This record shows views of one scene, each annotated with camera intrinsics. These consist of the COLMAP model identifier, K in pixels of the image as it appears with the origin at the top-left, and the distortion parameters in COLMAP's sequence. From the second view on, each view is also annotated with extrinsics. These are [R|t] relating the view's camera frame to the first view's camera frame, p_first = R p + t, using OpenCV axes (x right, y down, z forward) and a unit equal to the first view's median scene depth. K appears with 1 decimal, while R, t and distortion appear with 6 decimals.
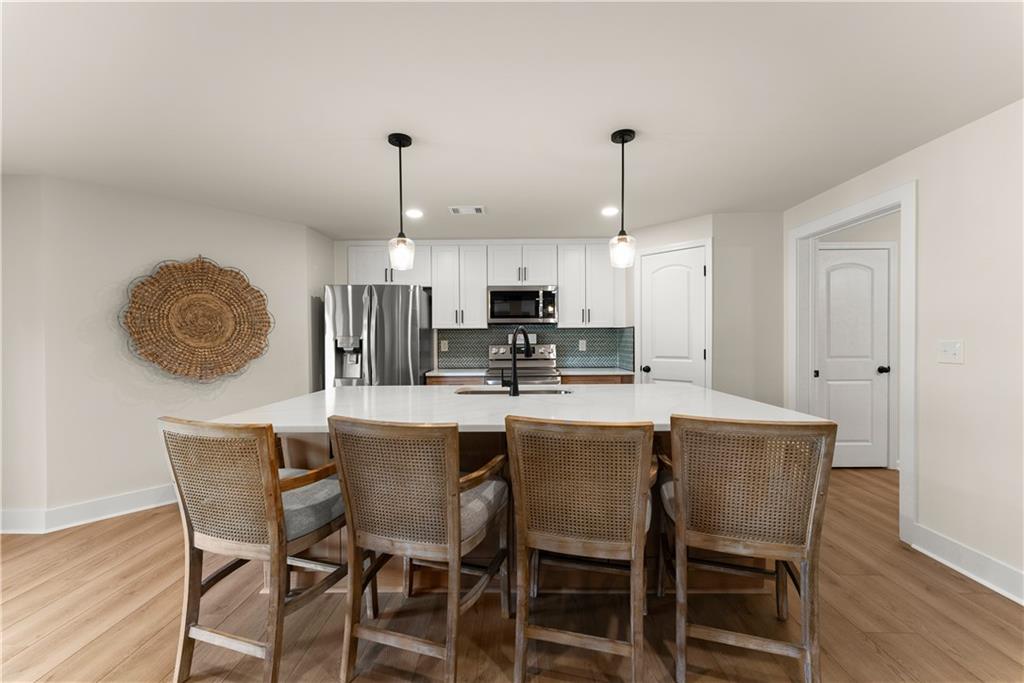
lens RADIAL K [[413.8, 0, 509.2], [0, 413.8, 340.9], [0, 0, 1]] dist [0.000984, -0.000517]
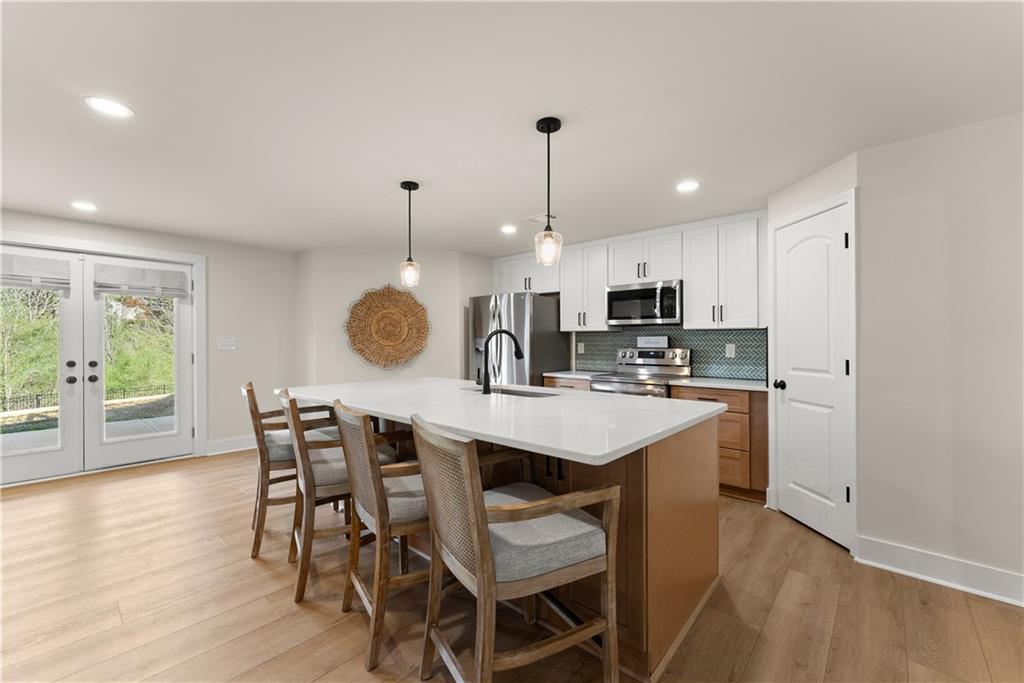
lens RADIAL K [[413.8, 0, 504.4], [0, 413.8, 340.3], [0, 0, 1]] dist [0.000984, -0.000517]
pose [[0.750633, 0.006578, -0.660687, 0.415091], [-0.009524, 0.999954, -0.000865, -0.004869], [0.660651, 0.006942, 0.750661, 0.123154]]
